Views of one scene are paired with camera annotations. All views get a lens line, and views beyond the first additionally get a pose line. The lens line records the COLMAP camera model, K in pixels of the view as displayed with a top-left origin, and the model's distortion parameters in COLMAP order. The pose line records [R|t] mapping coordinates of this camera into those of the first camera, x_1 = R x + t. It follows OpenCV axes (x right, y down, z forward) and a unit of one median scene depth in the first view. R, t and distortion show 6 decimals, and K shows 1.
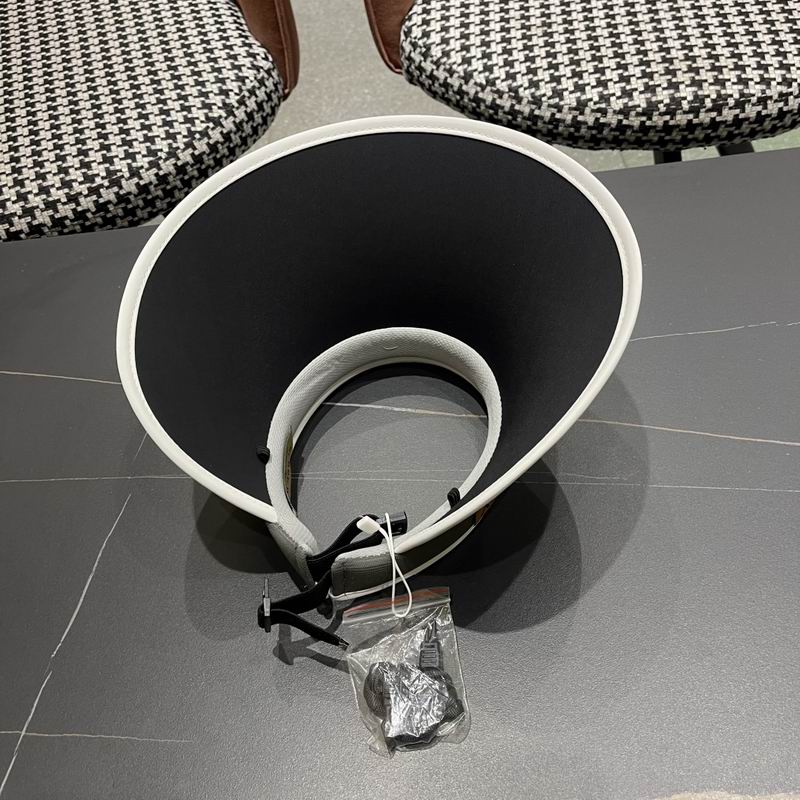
lens RADIAL K [[833.1, 0, 399.6], [0, 833.1, 410.2], [0, 0, 1]] dist [0.016743, 0.000000]
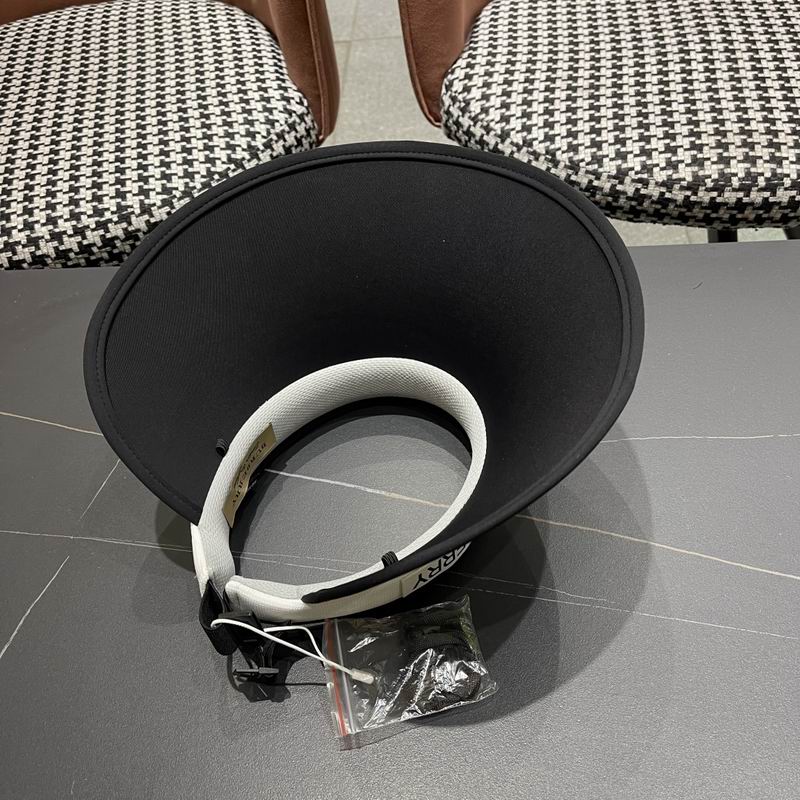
lens RADIAL K [[833.1, 0, 401.3], [0, 833.1, 407.0], [0, 0, 1]] dist [0.016743, 0.000000]
pose [[0.992716, 0.092320, -0.077404, 0.069025], [-0.096490, 0.993976, -0.051968, -0.036020], [0.072140, 0.059059, 0.995644, 0.075369]]
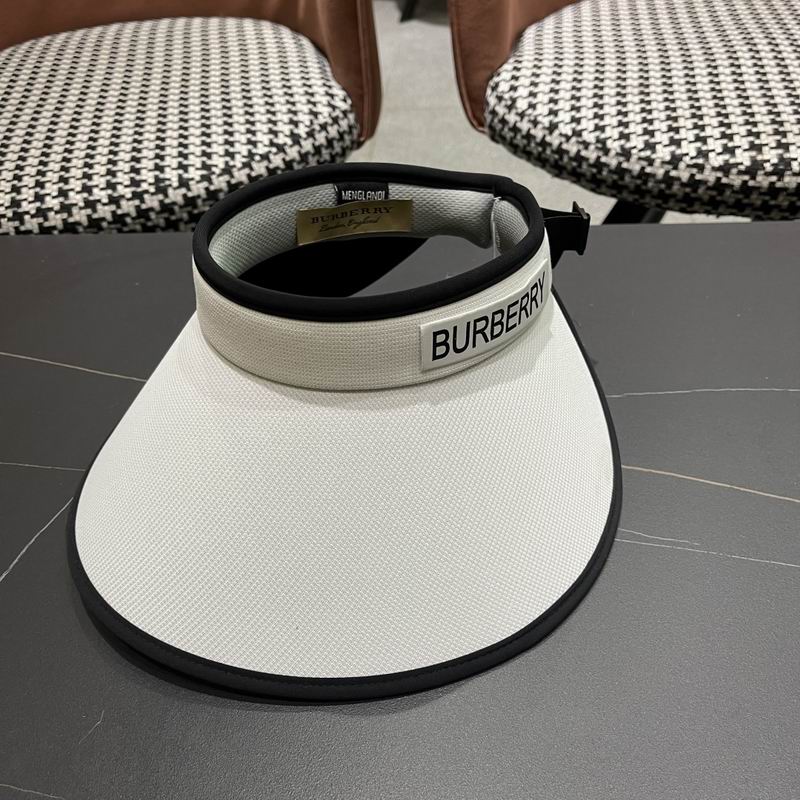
lens RADIAL K [[833.1, 0, 401.1], [0, 833.1, 405.6], [0, 0, 1]] dist [0.016743, 0.000000]
pose [[0.988121, 0.120849, -0.094939, 0.041856], [-0.136184, 0.974829, -0.176528, 0.089219], [0.071216, 0.187360, 0.979706, 0.143396]]
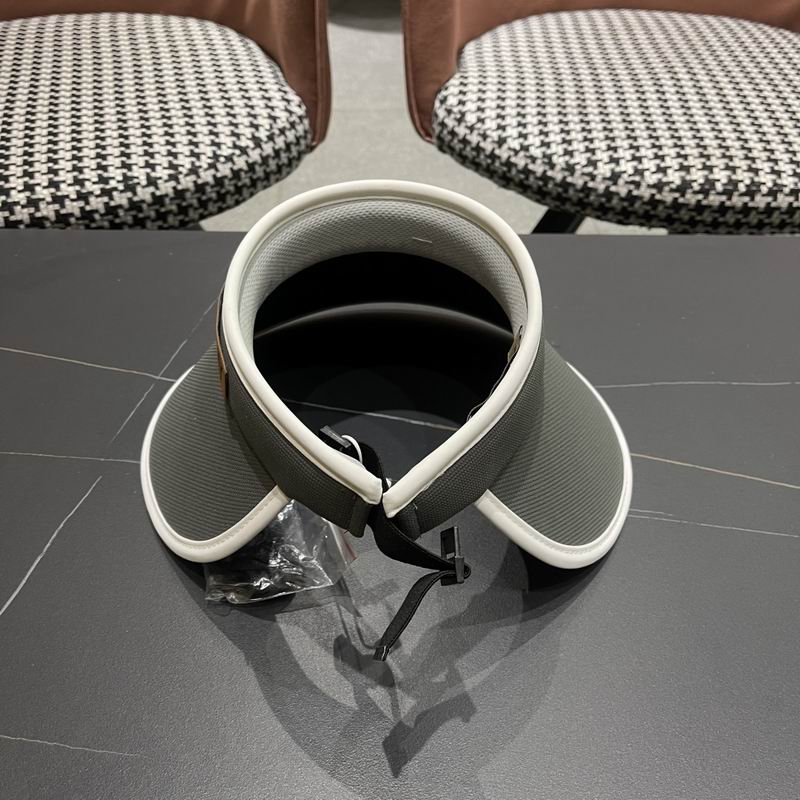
lens RADIAL K [[833.1, 0, 398.6], [0, 833.1, 411.1], [0, 0, 1]] dist [0.016743, 0.000000]
pose [[0.992109, 0.118695, 0.040387, -0.043518], [-0.109296, 0.976589, -0.185277, 0.116402], [-0.061433, 0.179401, 0.981856, 0.088113]]
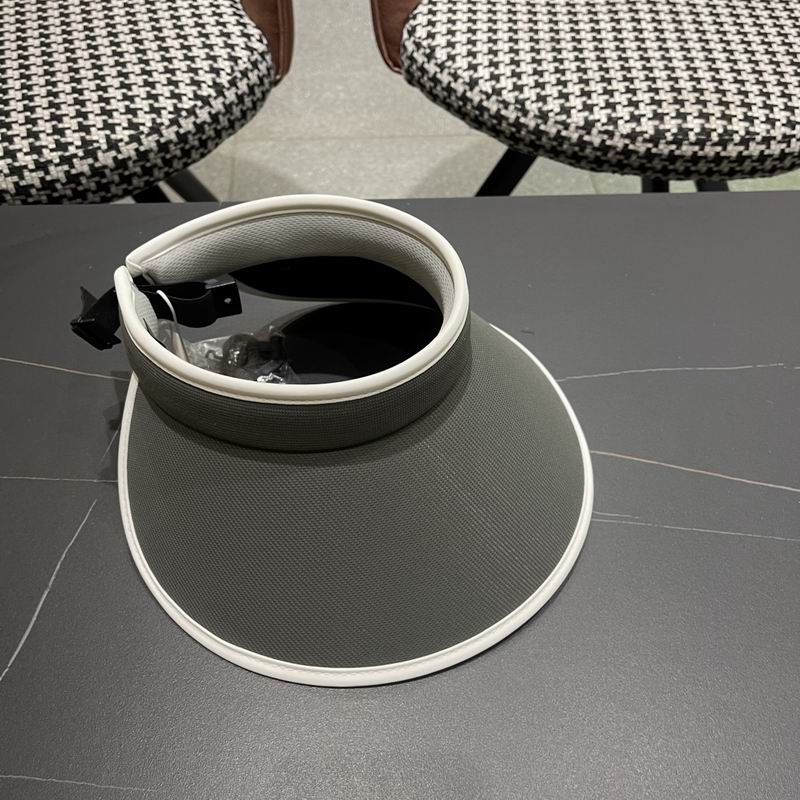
lens RADIAL K [[833.1, 0, 409.2], [0, 833.1, 395.7], [0, 0, 1]] dist [0.016743, 0.000000]
pose [[0.992181, 0.074932, 0.099808, -0.062869], [-0.072793, 0.997036, -0.024904, -0.009314], [-0.101378, 0.017444, 0.994695, 0.052669]]
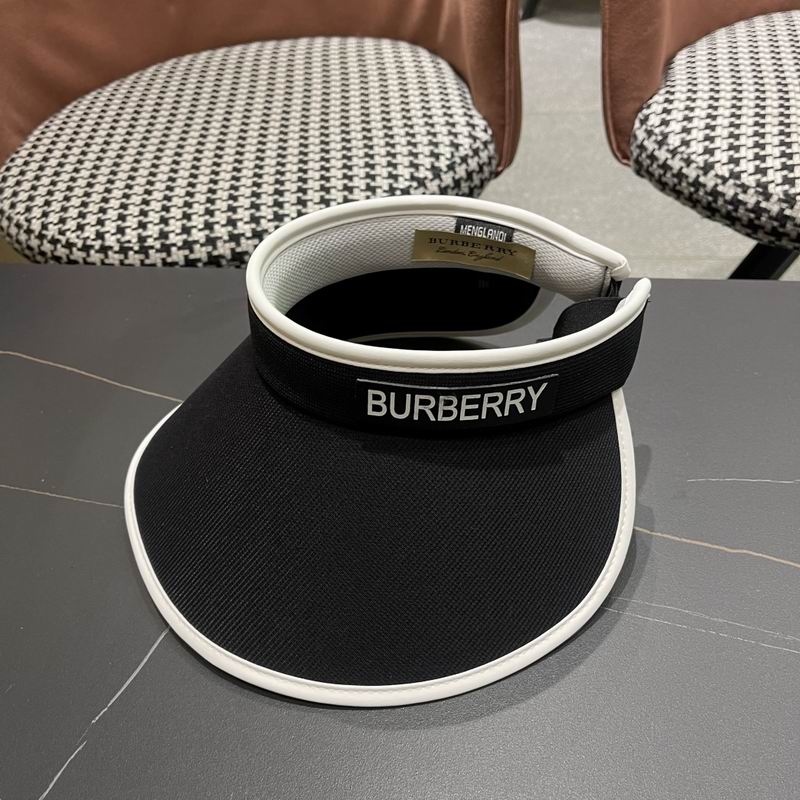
lens RADIAL K [[833.1, 0, 403.4], [0, 833.1, 408.8], [0, 0, 1]] dist [0.016743, 0.000000]
pose [[0.966495, 0.171062, -0.191376, -0.016885], [-0.199607, 0.969626, -0.141361, 0.036890], [0.161382, 0.174825, 0.971284, 0.139954]]
